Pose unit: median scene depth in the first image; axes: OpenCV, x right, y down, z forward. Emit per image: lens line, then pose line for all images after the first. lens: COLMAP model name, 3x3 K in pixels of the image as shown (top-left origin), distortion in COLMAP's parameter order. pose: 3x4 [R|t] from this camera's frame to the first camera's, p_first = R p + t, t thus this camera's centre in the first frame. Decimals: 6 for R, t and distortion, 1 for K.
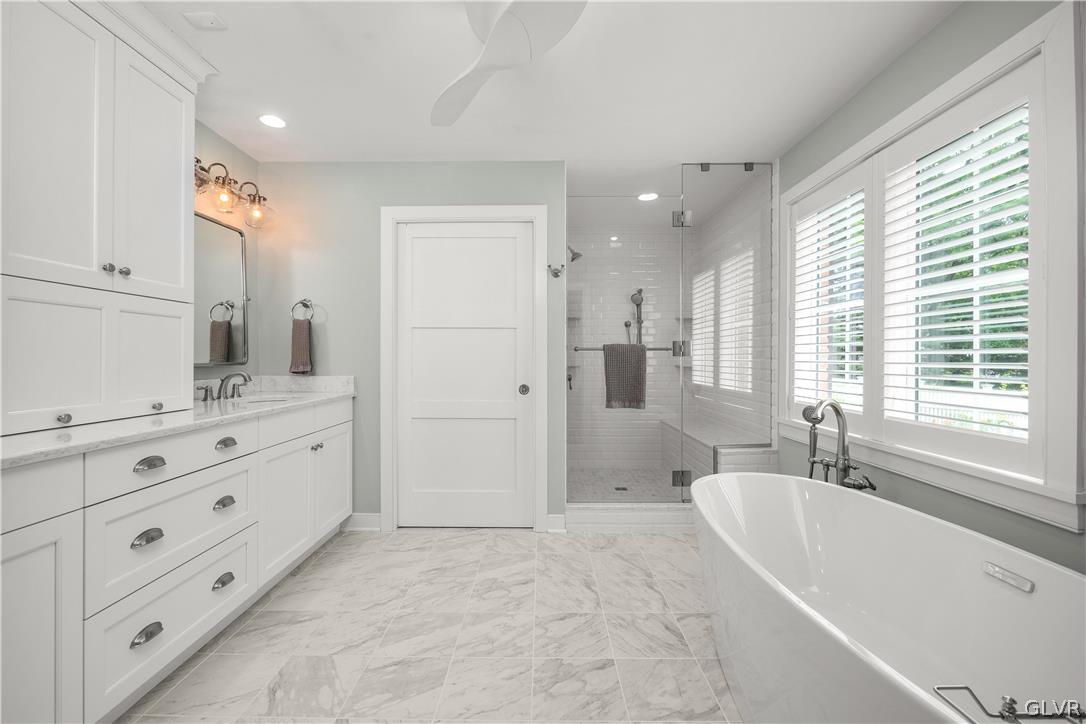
lens RADIAL K [[474.8, 0, 548.5], [0, 474.8, 361.2], [0, 0, 1]] dist [-0.015529, -0.001185]
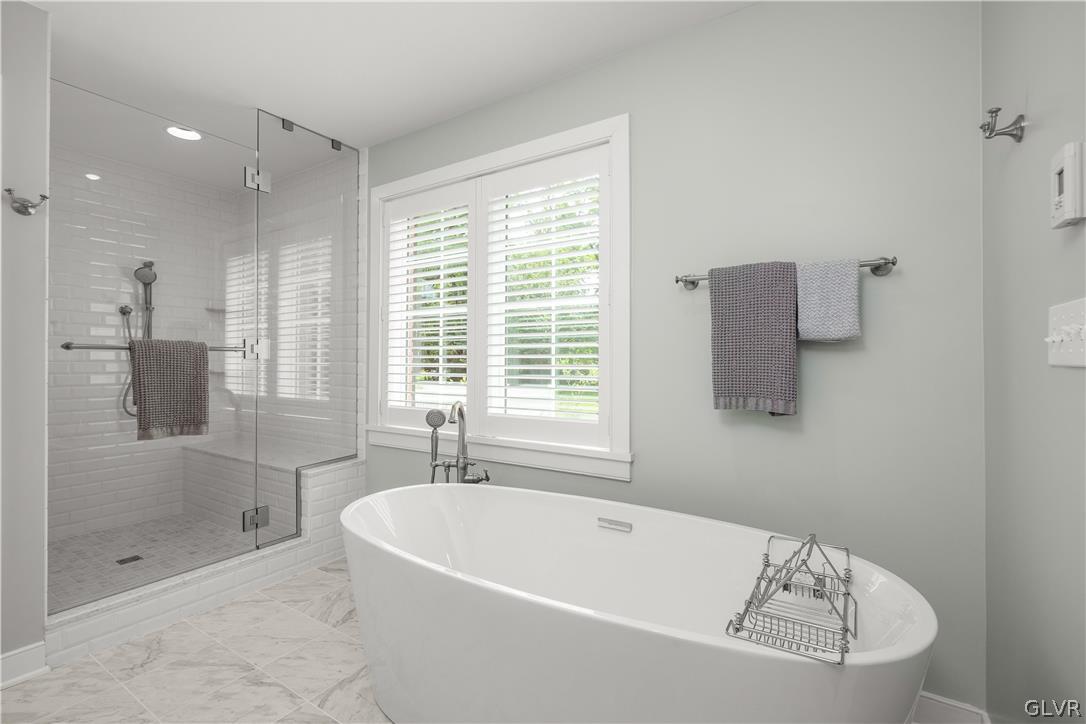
lens RADIAL K [[474.8, 0, 544.9], [0, 474.8, 361.3], [0, 0, 1]] dist [-0.015529, -0.001185]
pose [[0.516894, -0.000469, 0.856049, -0.141135], [0.004927, 0.999985, -0.002428, -0.003070], [-0.856035, 0.005473, 0.516889, 0.225847]]
